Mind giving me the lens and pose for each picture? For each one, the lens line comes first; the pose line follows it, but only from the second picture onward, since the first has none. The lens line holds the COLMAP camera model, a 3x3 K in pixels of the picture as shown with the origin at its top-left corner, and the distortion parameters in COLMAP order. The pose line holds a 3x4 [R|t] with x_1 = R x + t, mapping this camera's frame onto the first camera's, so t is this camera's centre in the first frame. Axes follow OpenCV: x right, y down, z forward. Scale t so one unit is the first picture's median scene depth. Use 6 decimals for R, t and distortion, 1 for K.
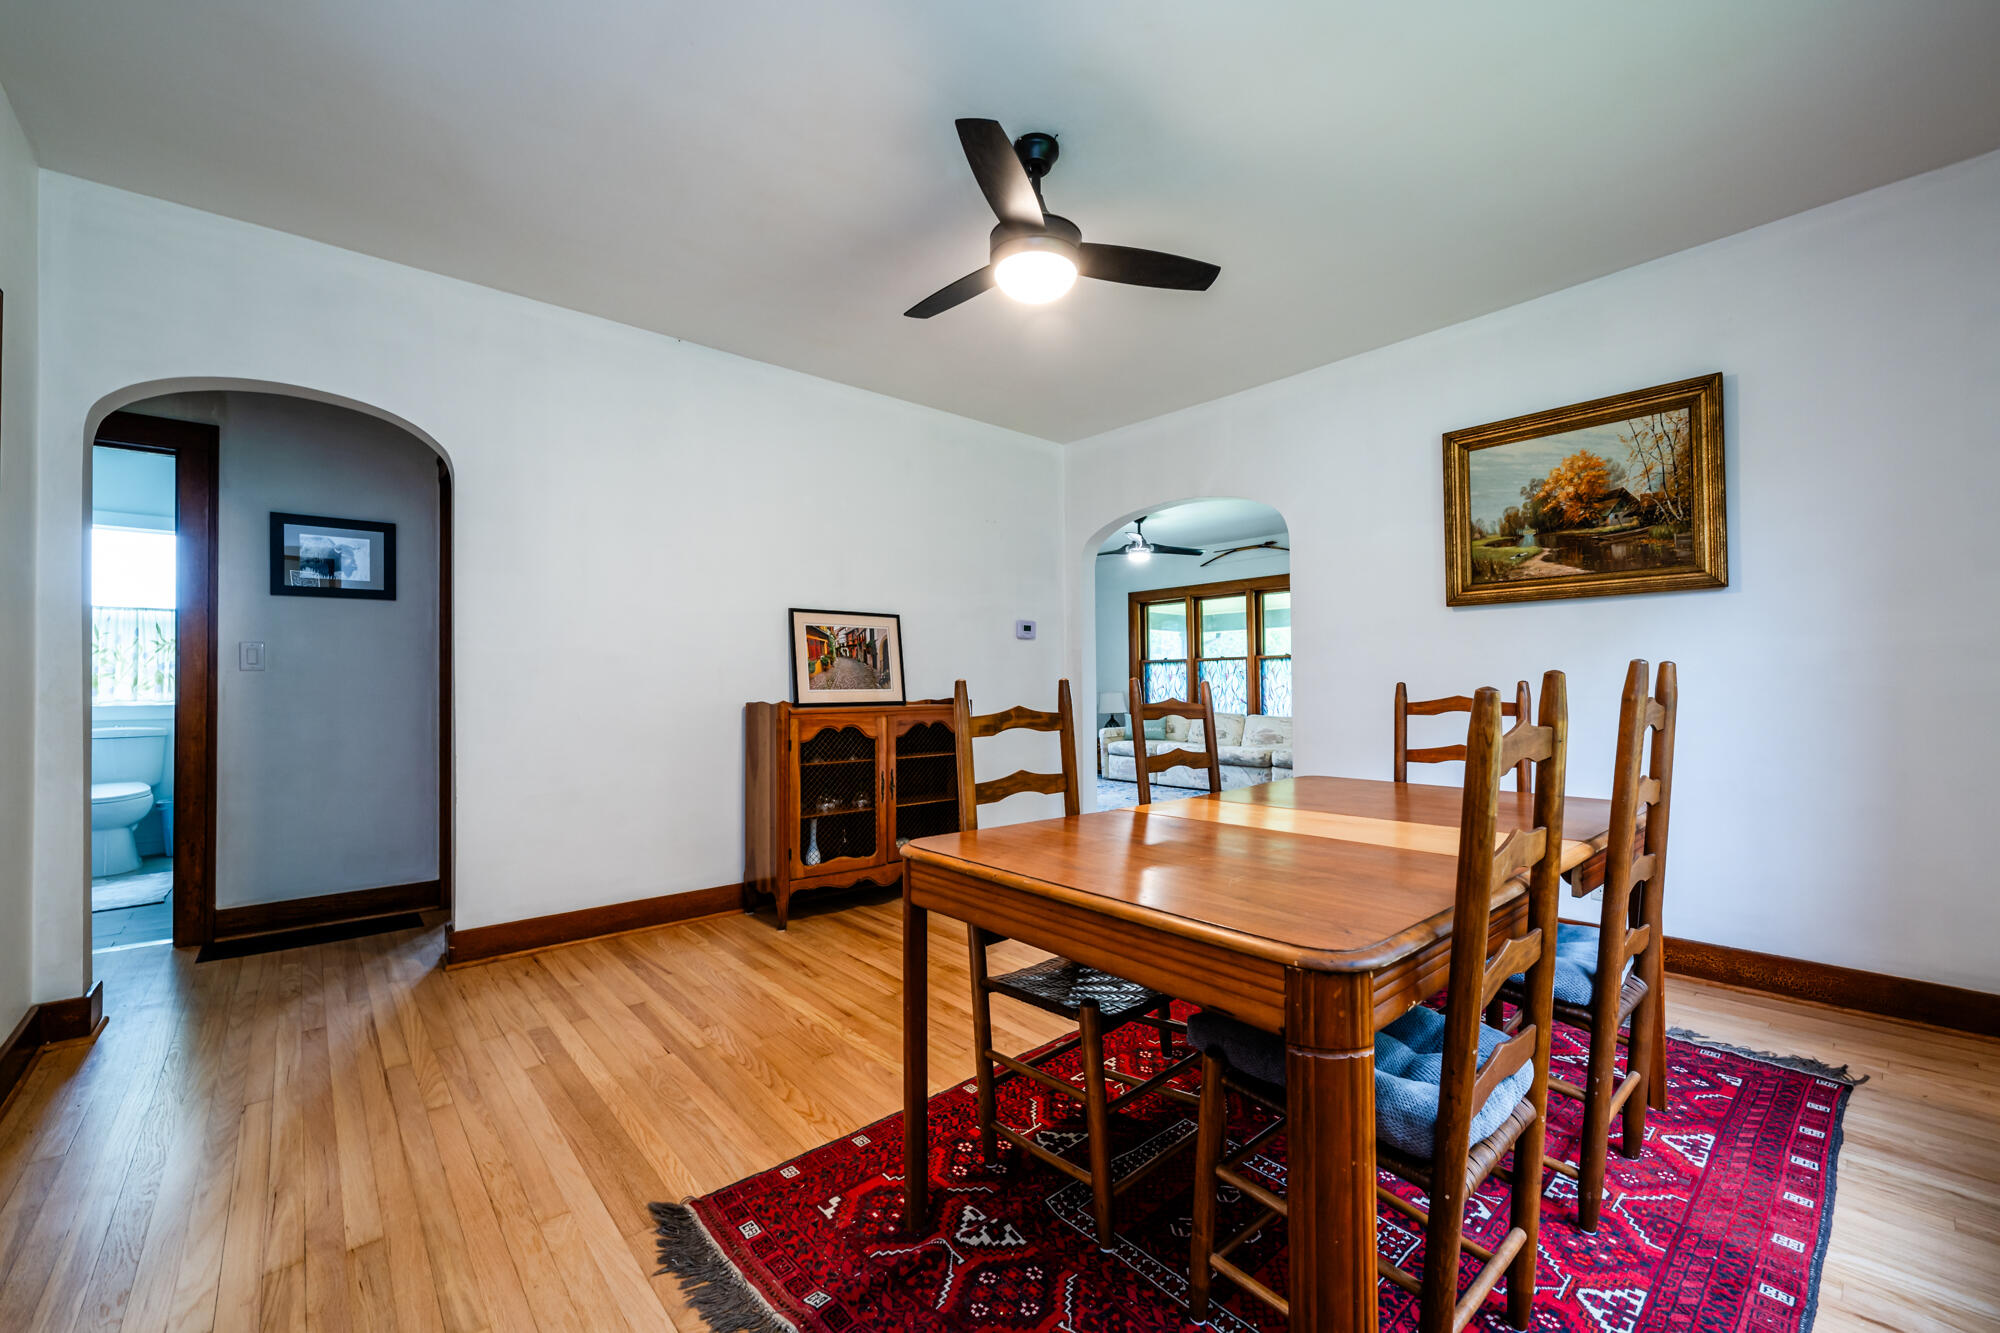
lens RADIAL K [[803.7, 0, 996.3], [0, 803.7, 672.6], [0, 0, 1]] dist [0.001009, 0.000009]
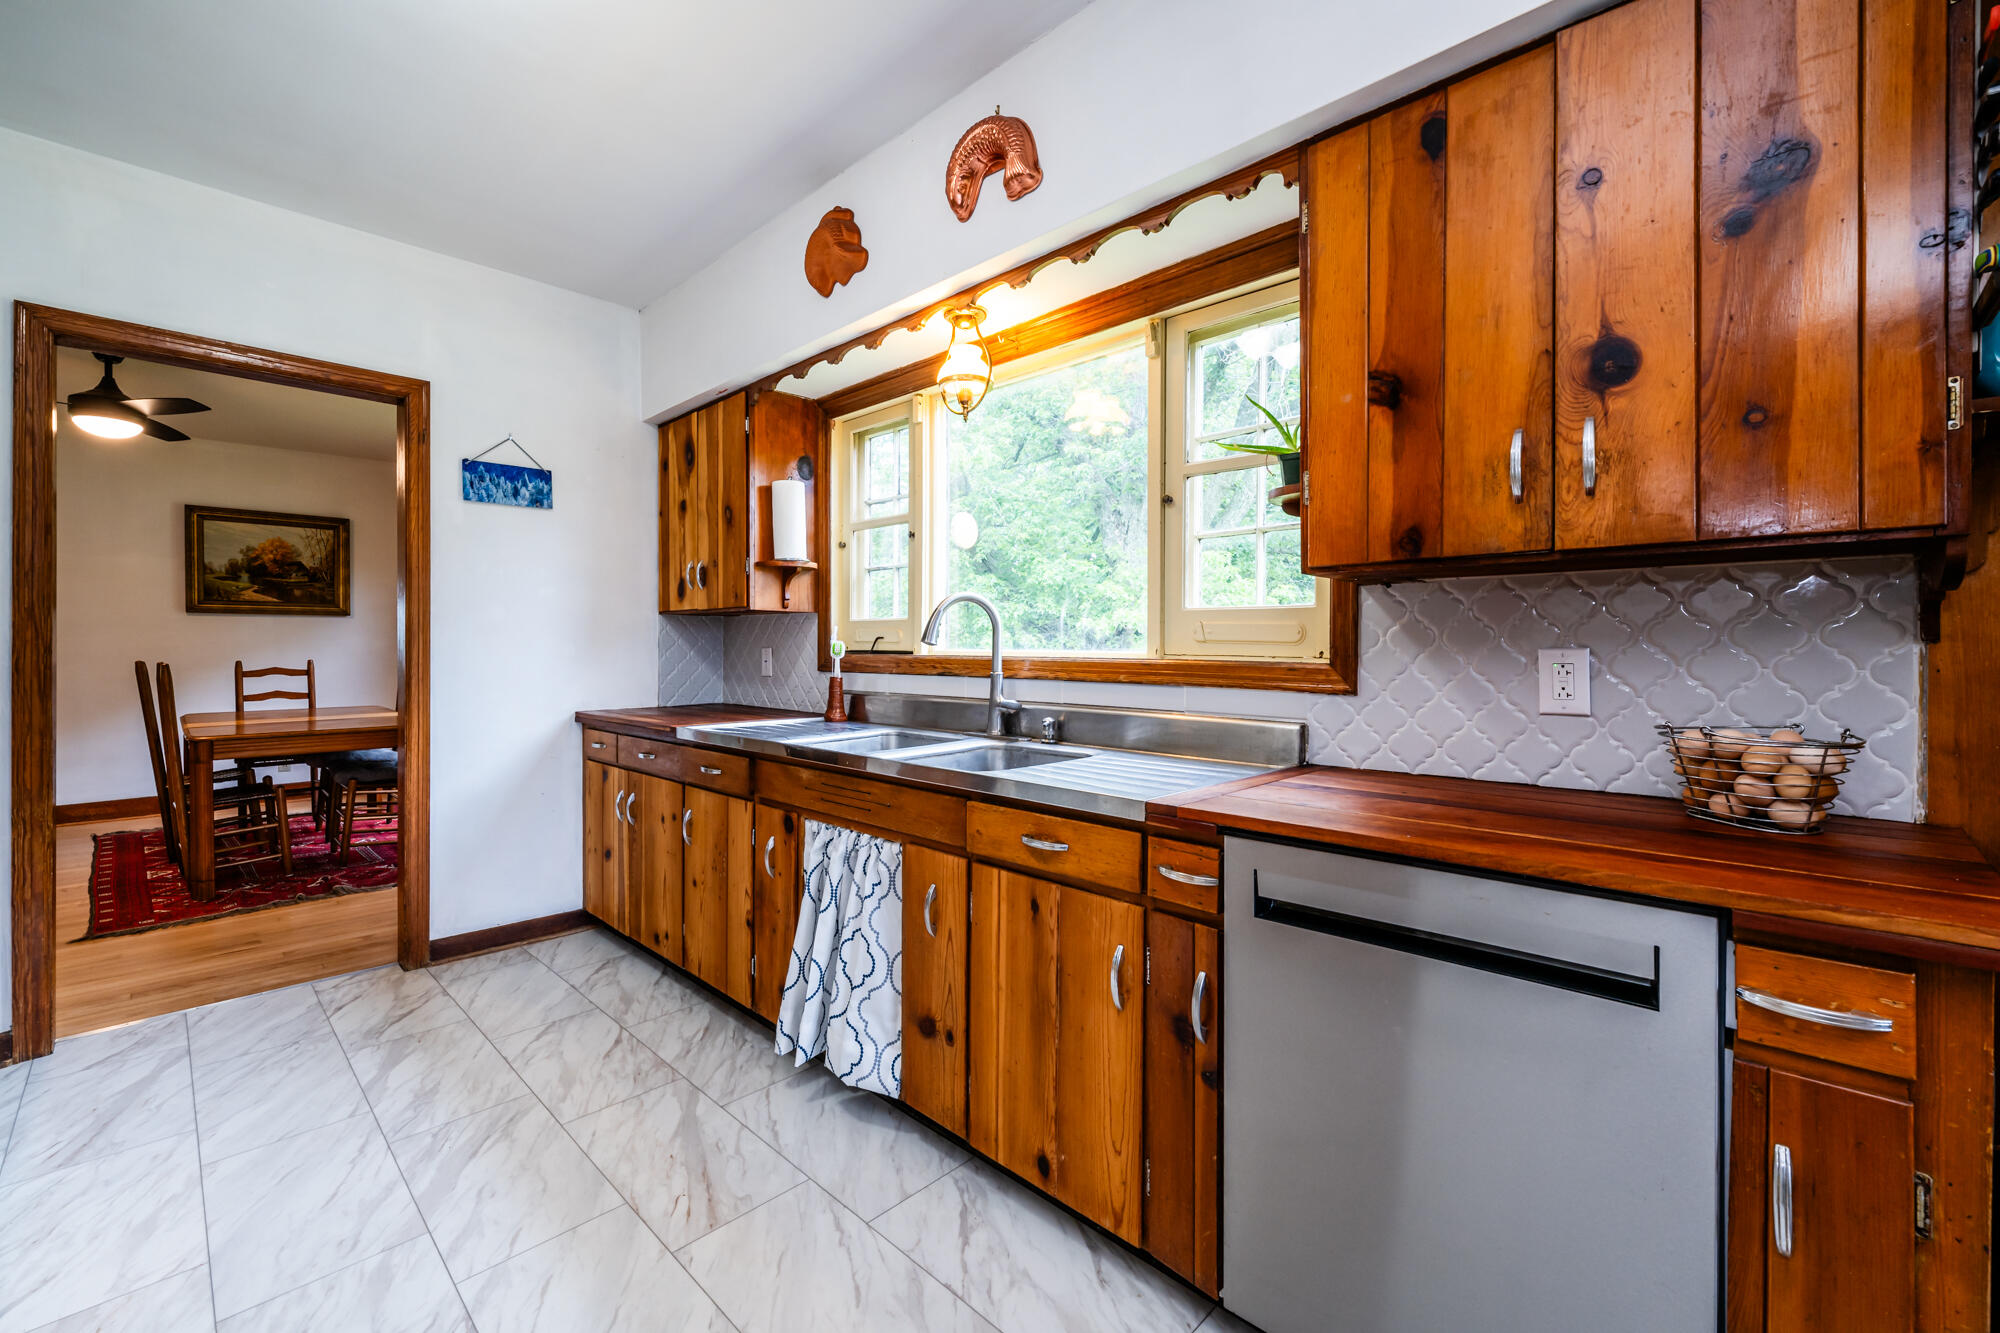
lens RADIAL K [[803.7, 0, 996.5], [0, 803.7, 659.7], [0, 0, 1]] dist [0.001009, 0.000009]
pose [[-0.095883, -0.003678, 0.995386, -1.350378], [-0.007713, 0.999966, 0.002952, -0.005756], [-0.995363, -0.007395, -0.095908, -0.516628]]
